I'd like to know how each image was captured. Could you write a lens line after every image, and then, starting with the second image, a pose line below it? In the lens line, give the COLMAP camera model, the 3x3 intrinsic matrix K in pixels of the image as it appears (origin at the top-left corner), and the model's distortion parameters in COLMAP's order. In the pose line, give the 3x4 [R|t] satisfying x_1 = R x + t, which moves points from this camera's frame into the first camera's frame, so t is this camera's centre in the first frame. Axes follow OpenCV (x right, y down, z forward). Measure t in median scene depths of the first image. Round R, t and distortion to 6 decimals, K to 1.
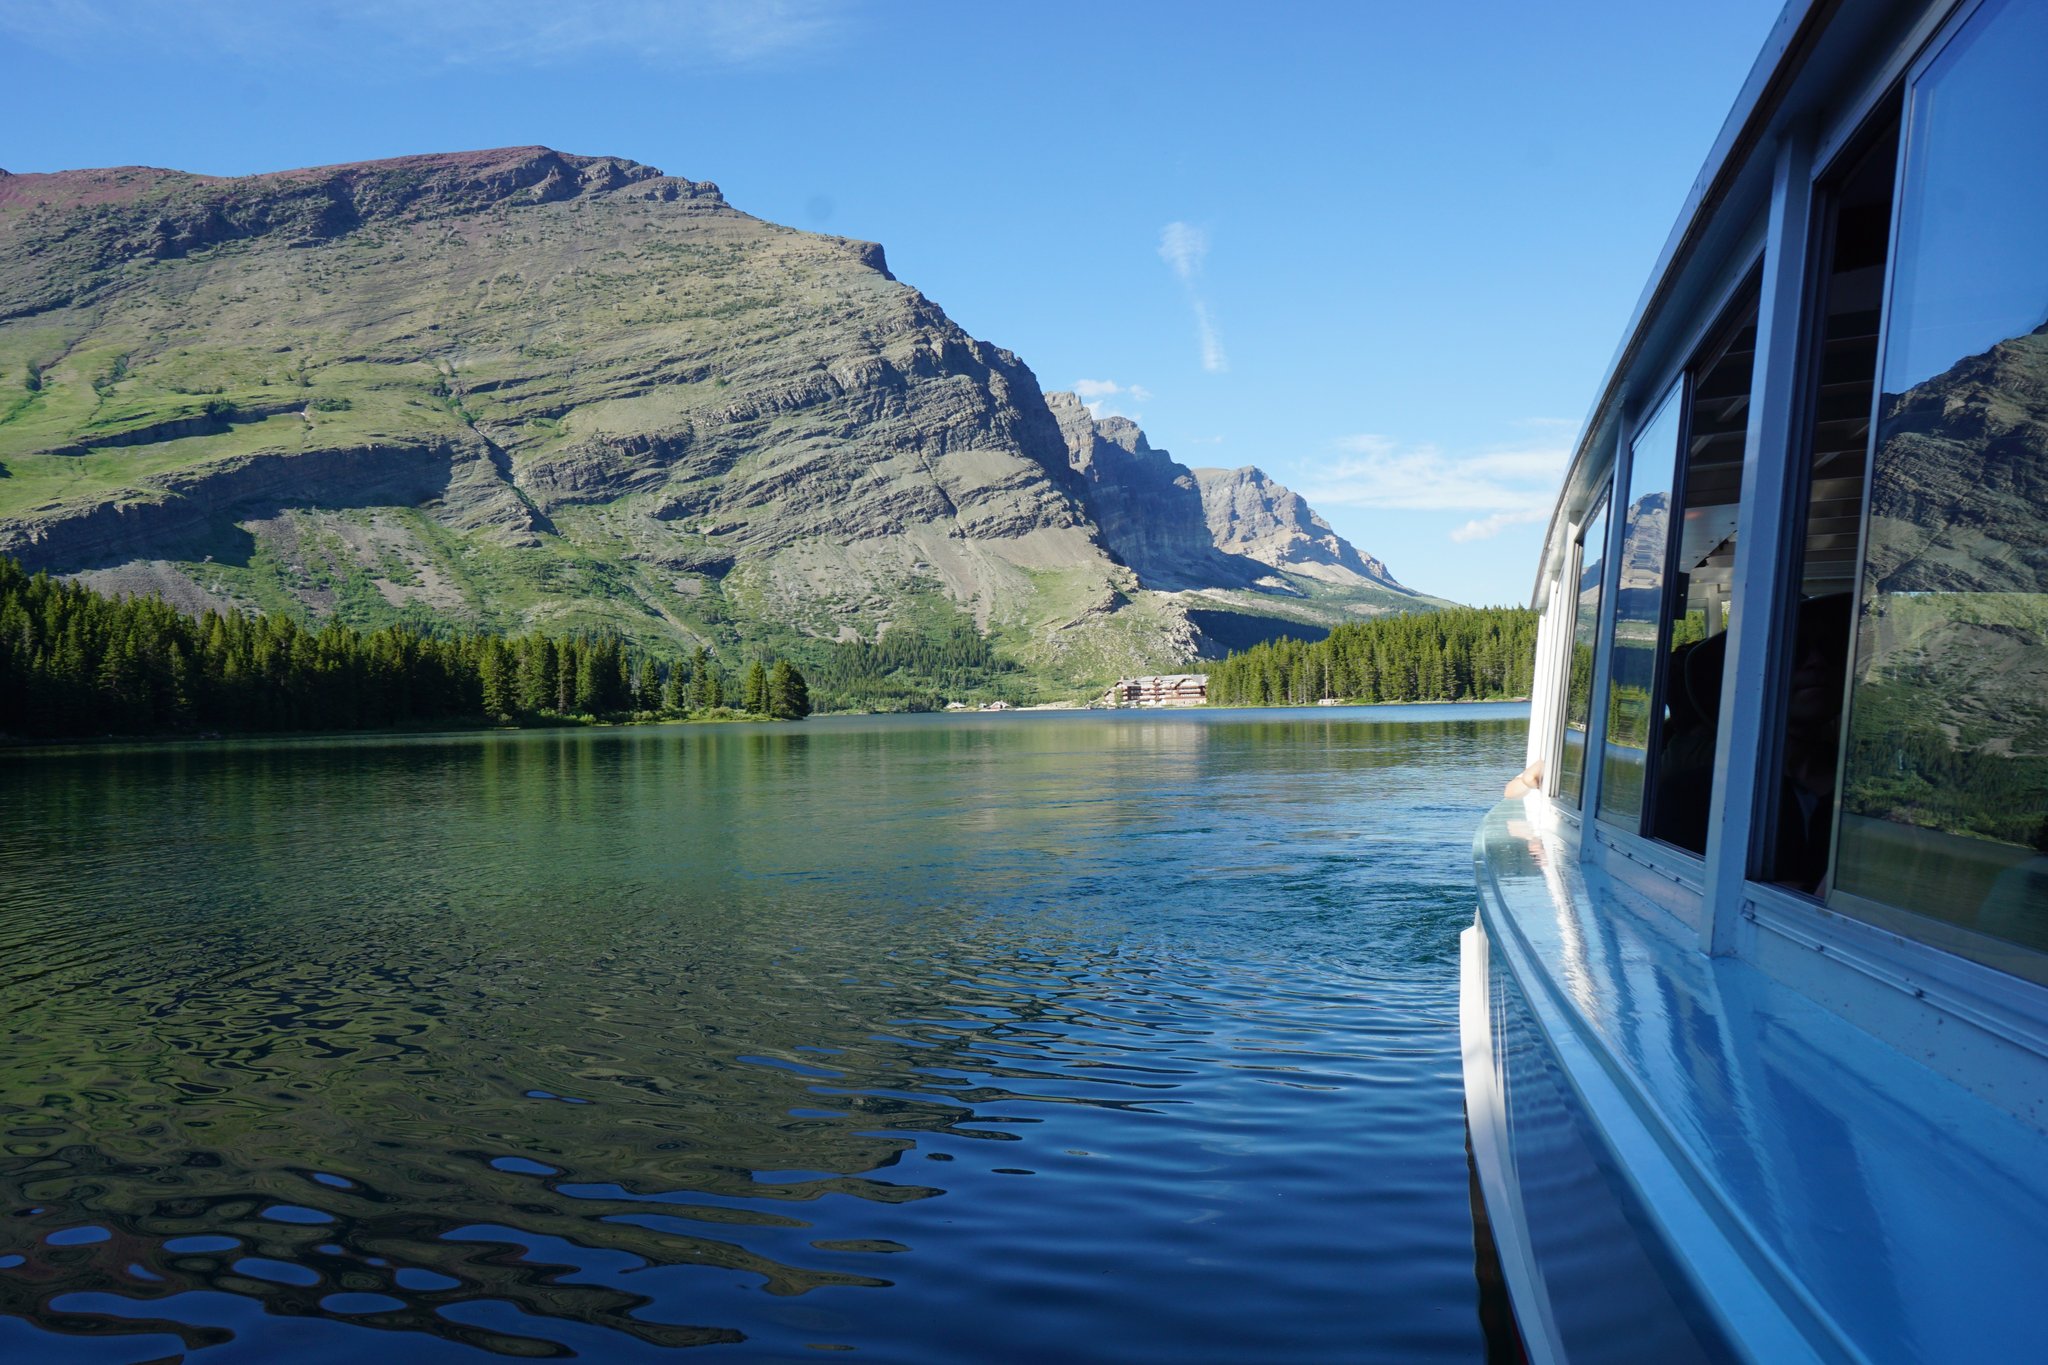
lens RADIAL K [[1656.4, 0, 1020.5], [0, 1656.4, 664.8], [0, 0, 1]] dist [0.039901, 0.015682]
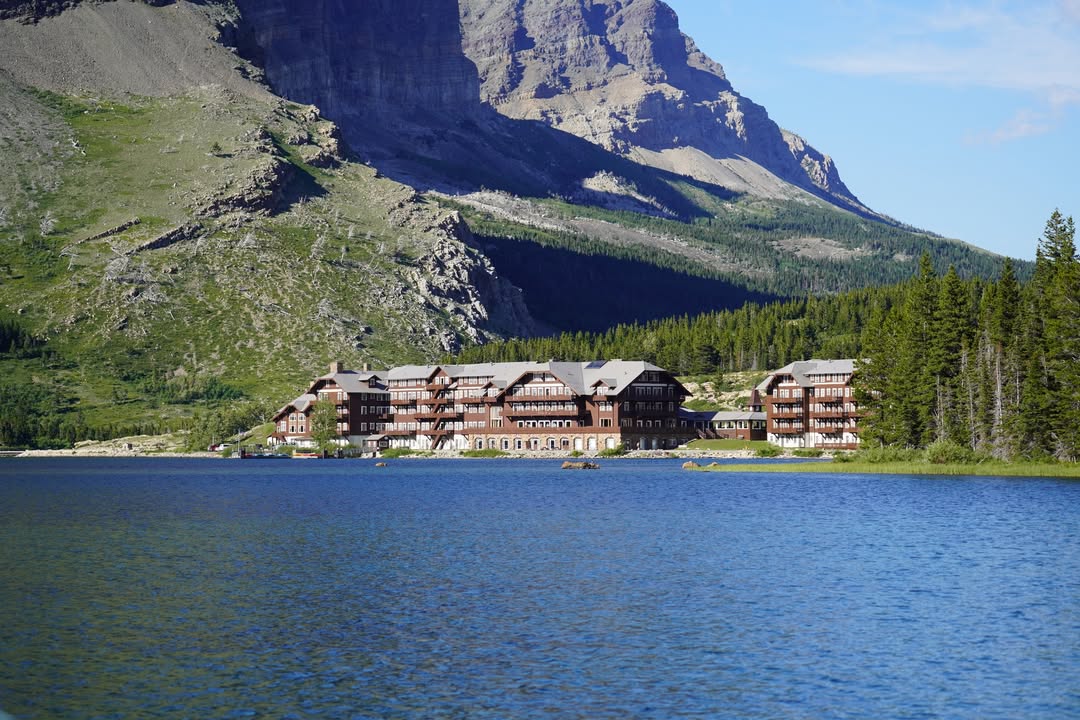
lens RADIAL K [[3322.5, 0, 540.0], [0, 3322.5, 360.0], [0, 0, 1]] dist [-0.088856, -0.466839]
pose [[0.988453, 0.028681, 0.148785, 0.001259], [-0.028220, 0.999588, -0.005209, 0.004414], [-0.148874, 0.000951, 0.988856, 0.166717]]
